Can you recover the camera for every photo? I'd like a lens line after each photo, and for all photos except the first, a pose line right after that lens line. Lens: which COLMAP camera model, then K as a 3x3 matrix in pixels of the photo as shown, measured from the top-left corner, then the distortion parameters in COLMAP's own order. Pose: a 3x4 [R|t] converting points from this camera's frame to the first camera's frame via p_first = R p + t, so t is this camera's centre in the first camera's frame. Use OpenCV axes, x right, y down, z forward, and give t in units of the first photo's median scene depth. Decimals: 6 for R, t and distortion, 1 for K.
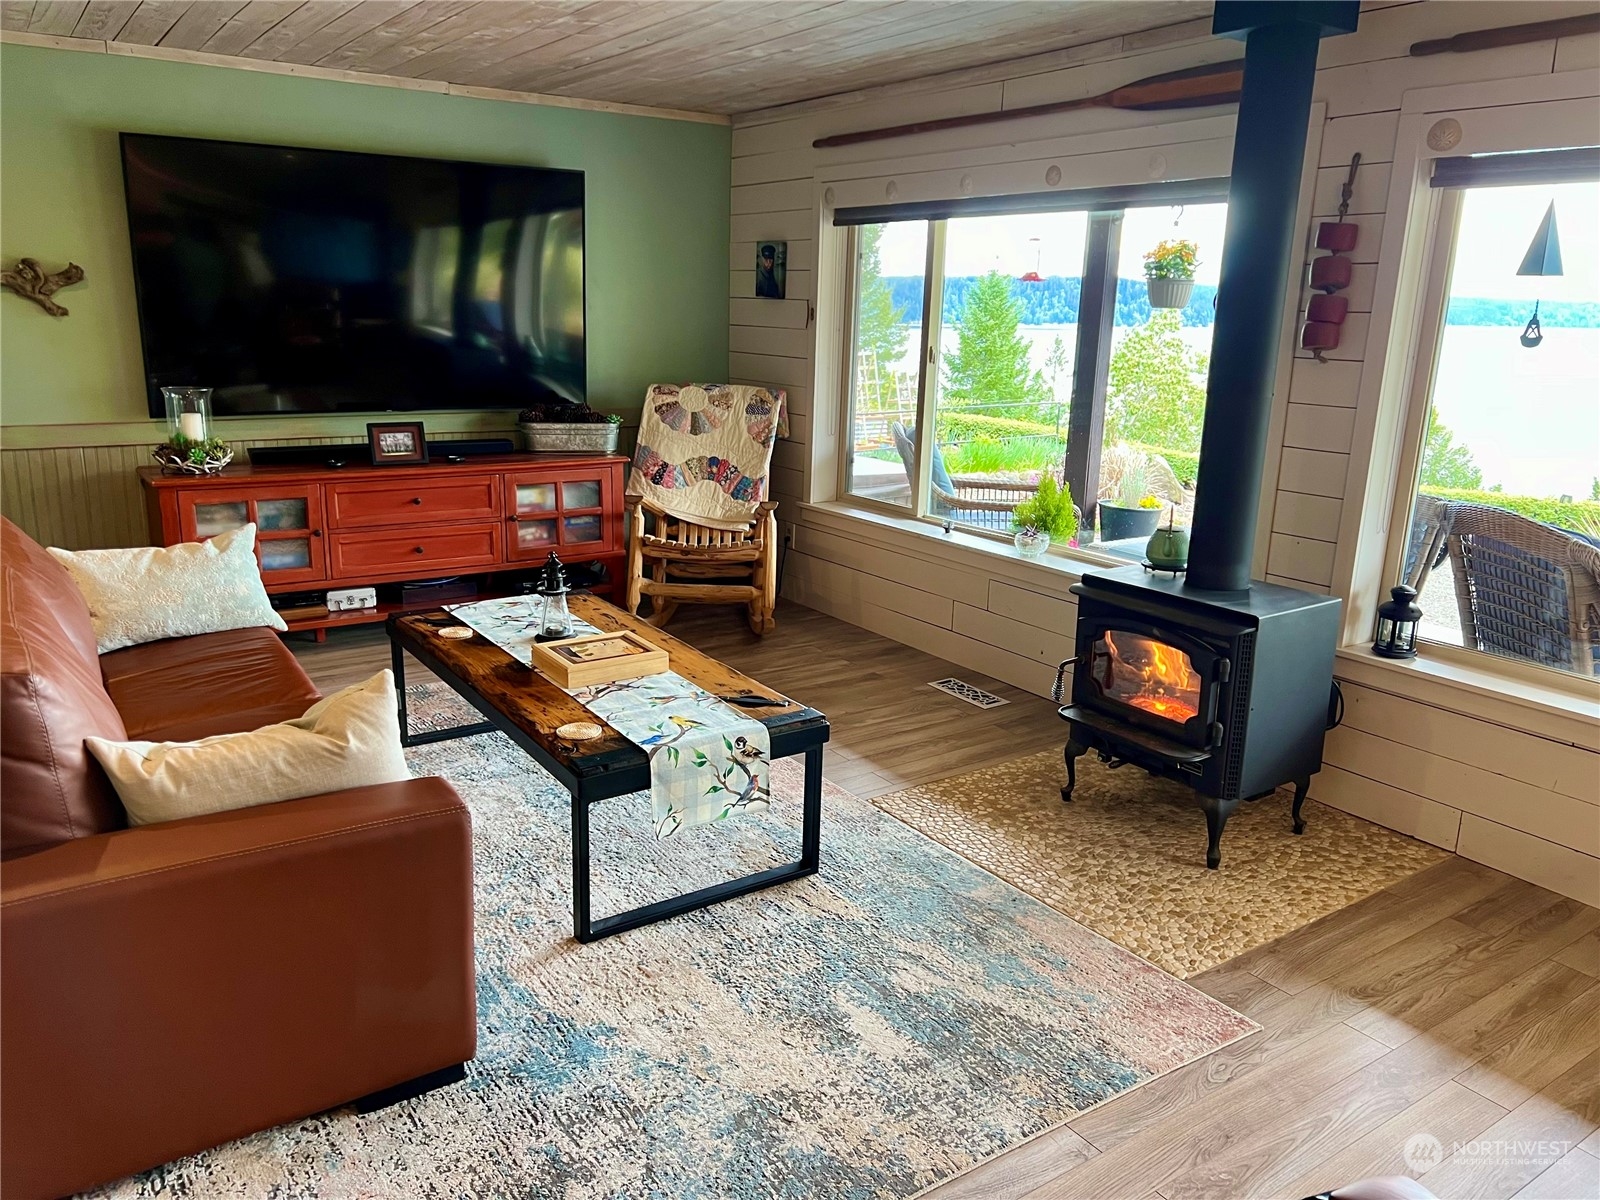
lens RADIAL K [[1191.1, 0, 800.0], [0, 1191.1, 600.0], [0, 0, 1]] dist [0.100788, -0.157488]
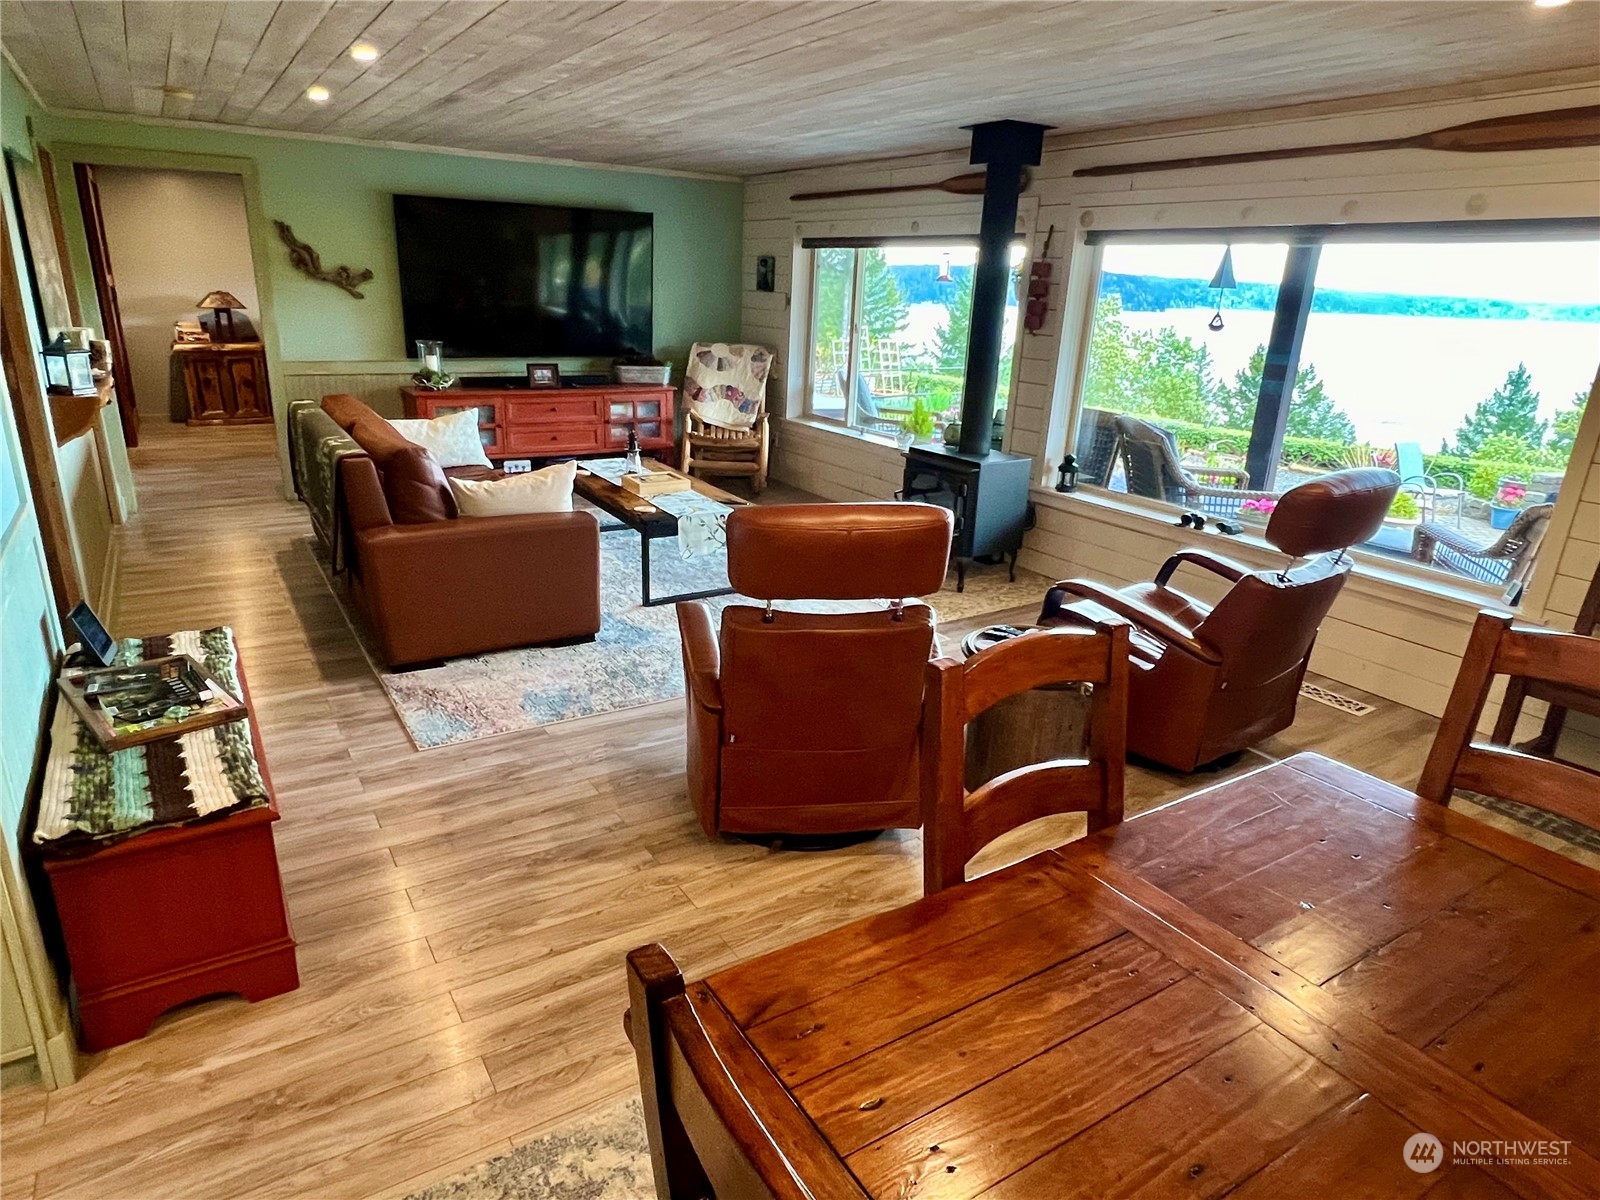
lens RADIAL K [[953.4, 0, 800.0], [0, 953.4, 600.0], [0, 0, 1]] dist [0.007379, 0.001565]
pose [[0.999434, 0.023457, -0.024104, 0.080173], [-0.021553, 0.996842, 0.076428, 0.084087], [0.025820, -0.075865, 0.996784, -0.409876]]
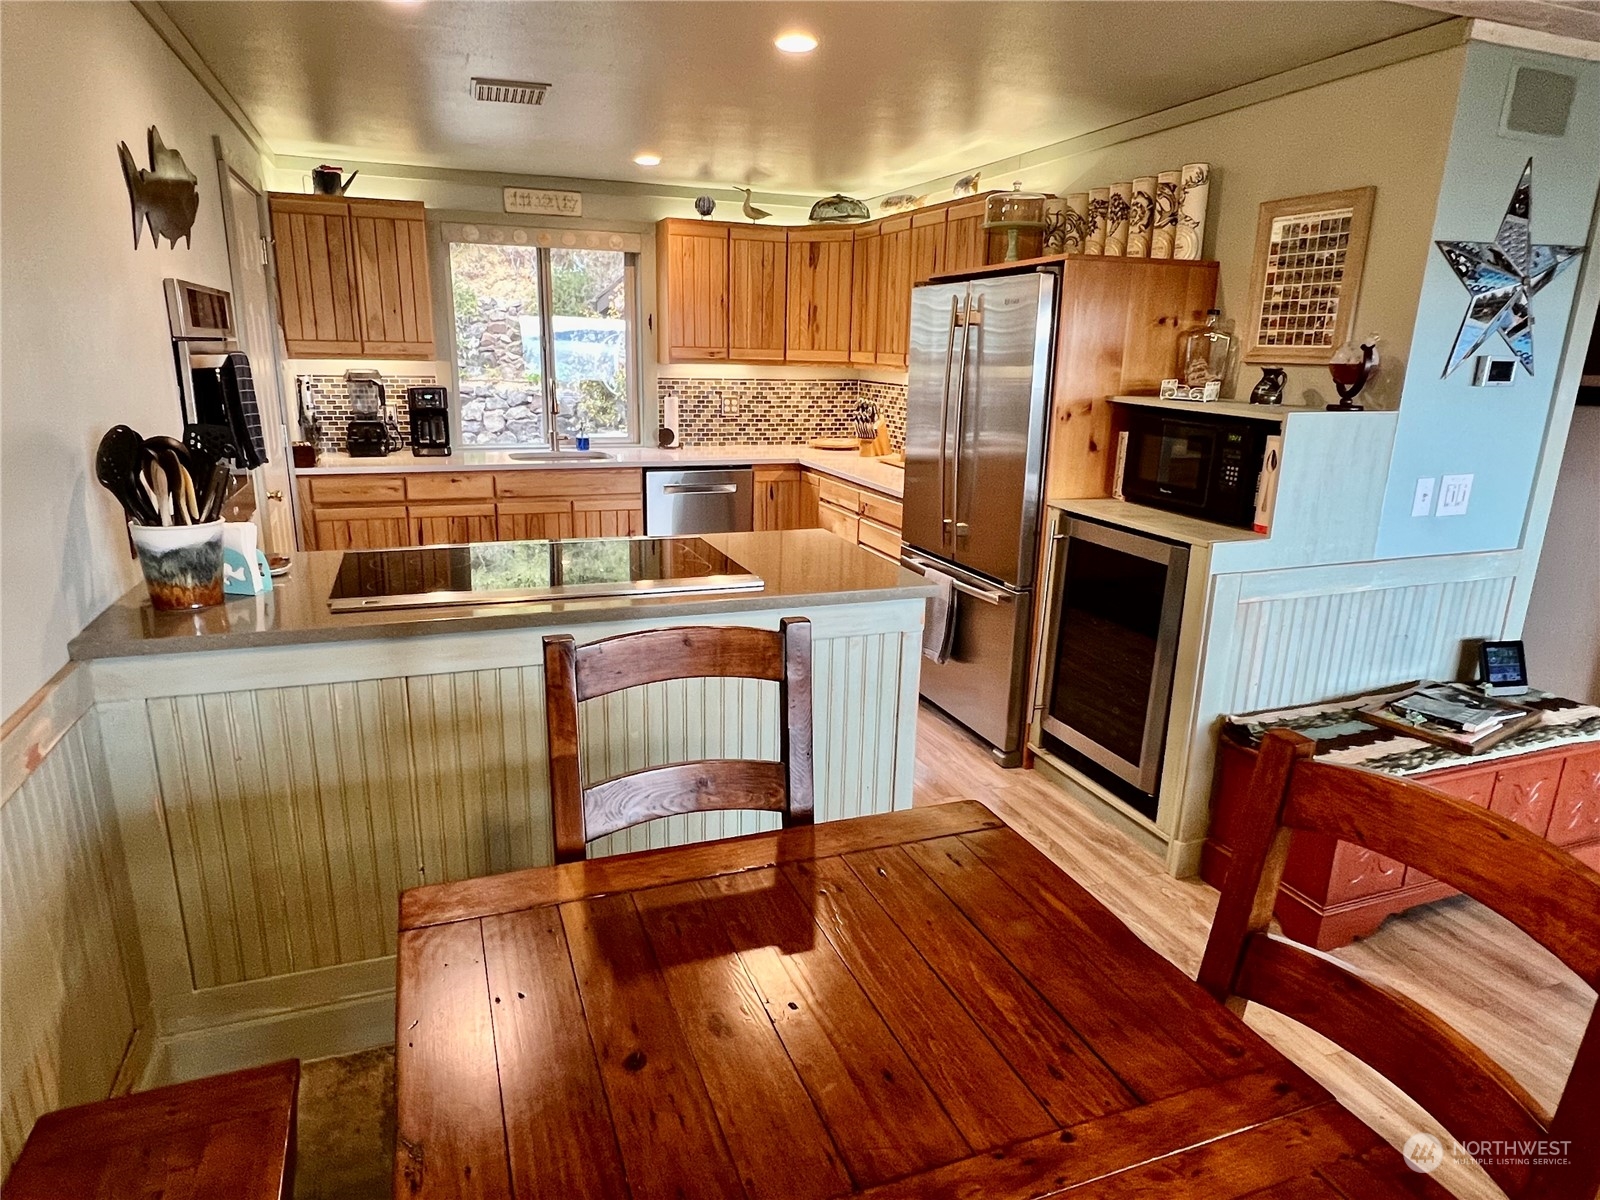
lens RADIAL K [[953.4, 0, 800.0], [0, 953.4, 600.0], [0, 0, 1]] dist [0.007379, 0.001565]
pose [[-0.222866, 0.224446, -0.948659, 0.359492], [-0.257556, 0.925000, 0.279356, 0.055313], [0.940210, 0.306592, -0.148344, -0.217472]]
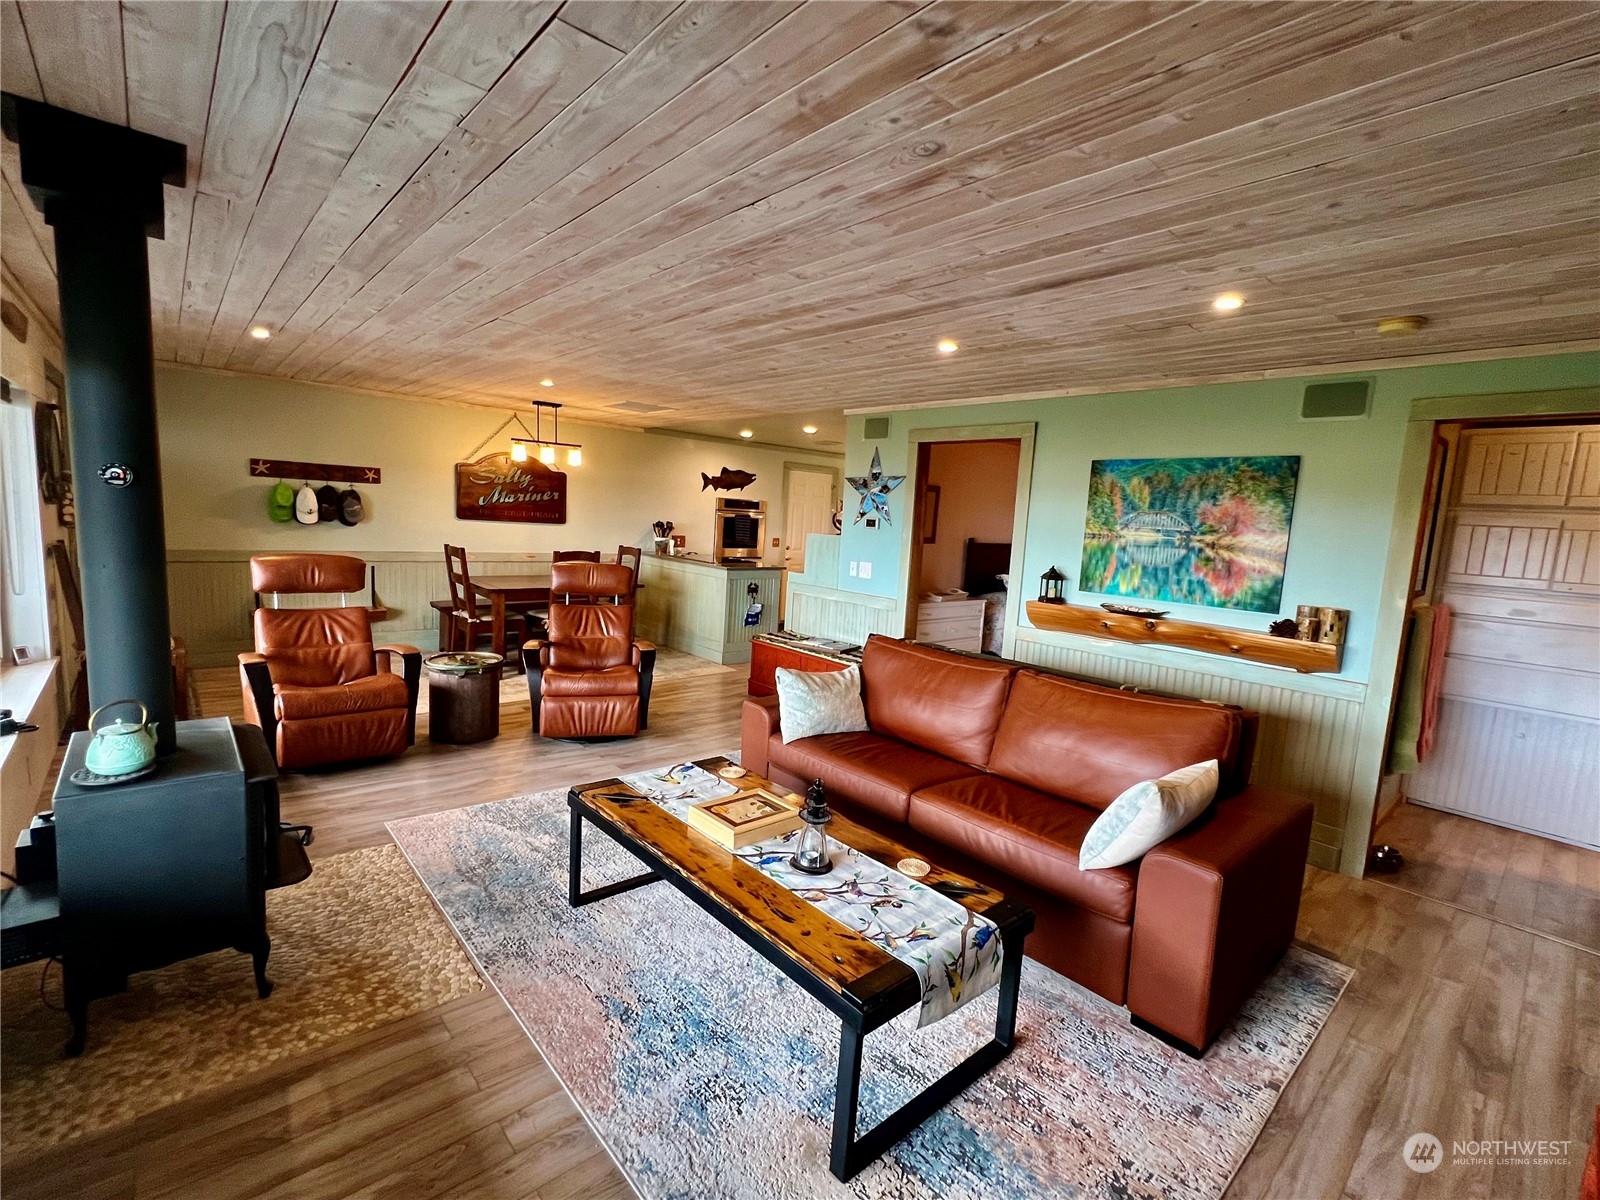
lens RADIAL K [[711.1, 0, 800.0], [0, 711.1, 600.0], [0, 0, 1]] dist [-0.000523, -0.000091]
pose [[-0.987940, -0.069884, -0.138172, -0.079981], [-0.114857, 0.929202, 0.351270, -0.304790], [0.103842, 0.362904, -0.926023, 1.186910]]
